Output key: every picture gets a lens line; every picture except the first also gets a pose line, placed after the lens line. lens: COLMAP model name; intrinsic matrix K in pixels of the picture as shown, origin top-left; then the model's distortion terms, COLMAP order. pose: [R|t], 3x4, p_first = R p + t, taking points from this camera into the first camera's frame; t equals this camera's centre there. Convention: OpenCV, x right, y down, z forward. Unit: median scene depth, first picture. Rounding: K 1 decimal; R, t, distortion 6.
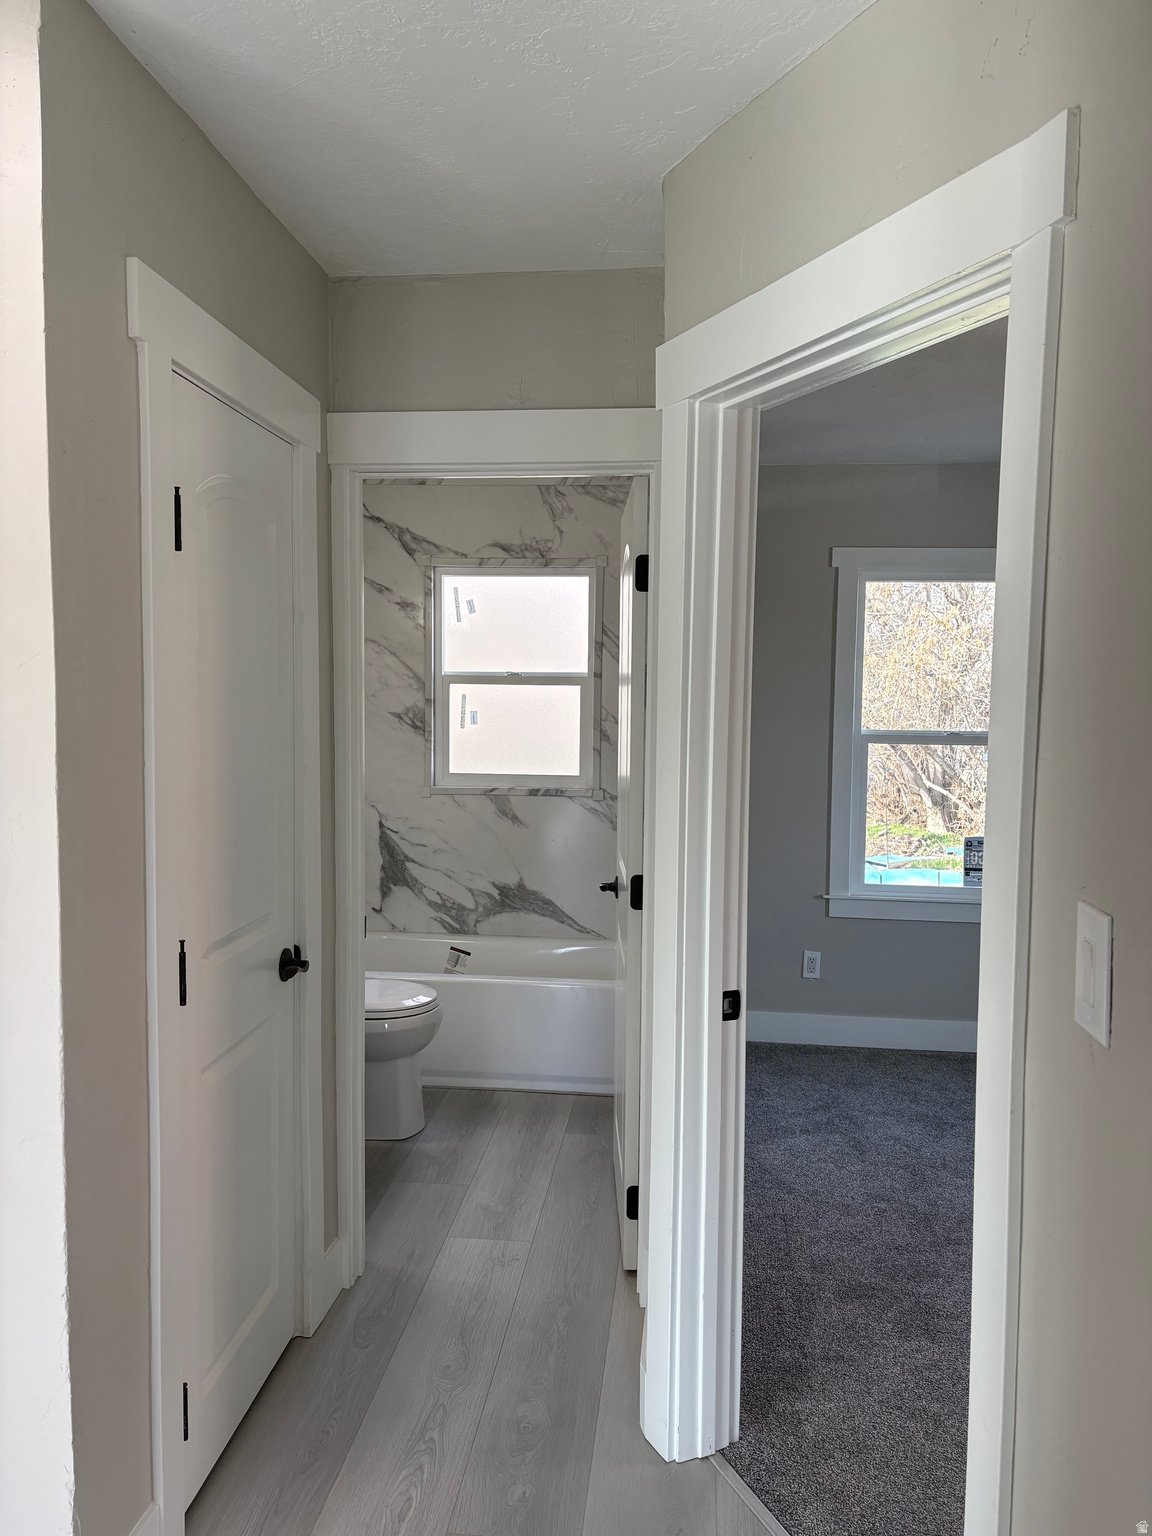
lens RADIAL K [[1169.6, 0, 577.2], [0, 1169.6, 775.4], [0, 0, 1]] dist [0.015129, -0.000912]
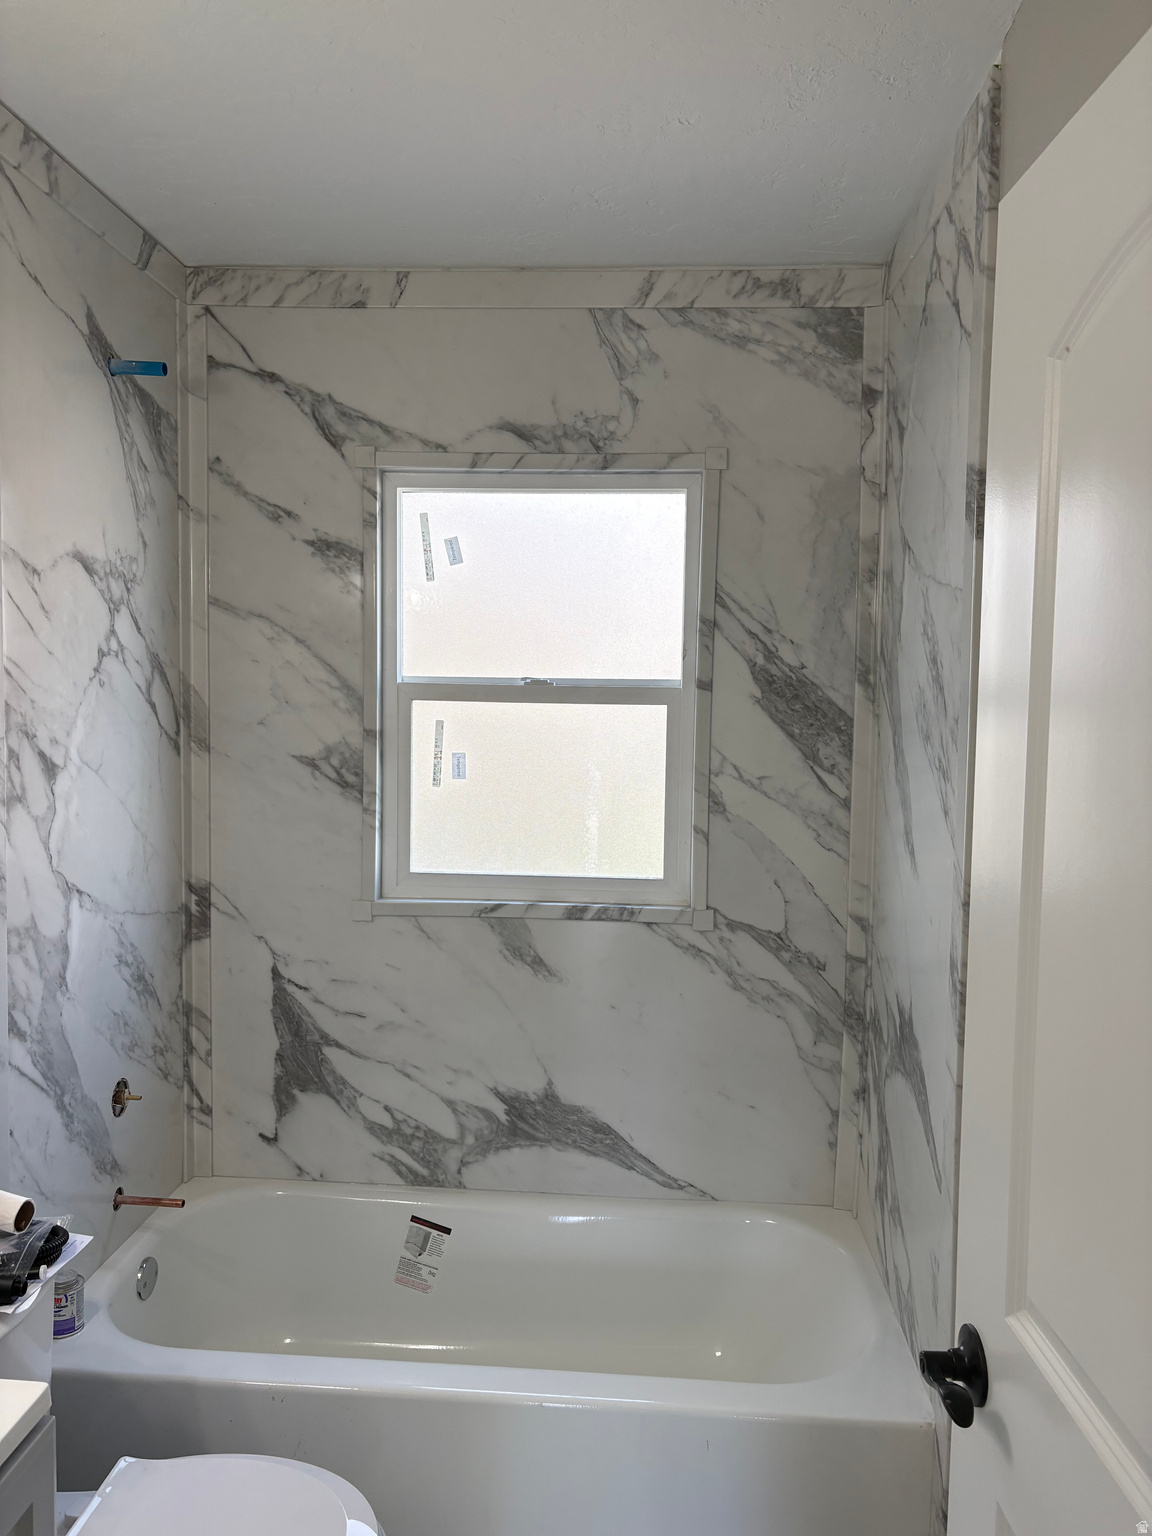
lens RADIAL K [[1169.6, 0, 574.2], [0, 1169.6, 766.0], [0, 0, 1]] dist [0.015129, -0.000912]
pose [[0.999382, 0.002828, 0.035048, -0.055775], [-0.002348, 0.999903, -0.013743, -0.042691], [-0.035084, 0.013652, 0.999291, 0.486429]]
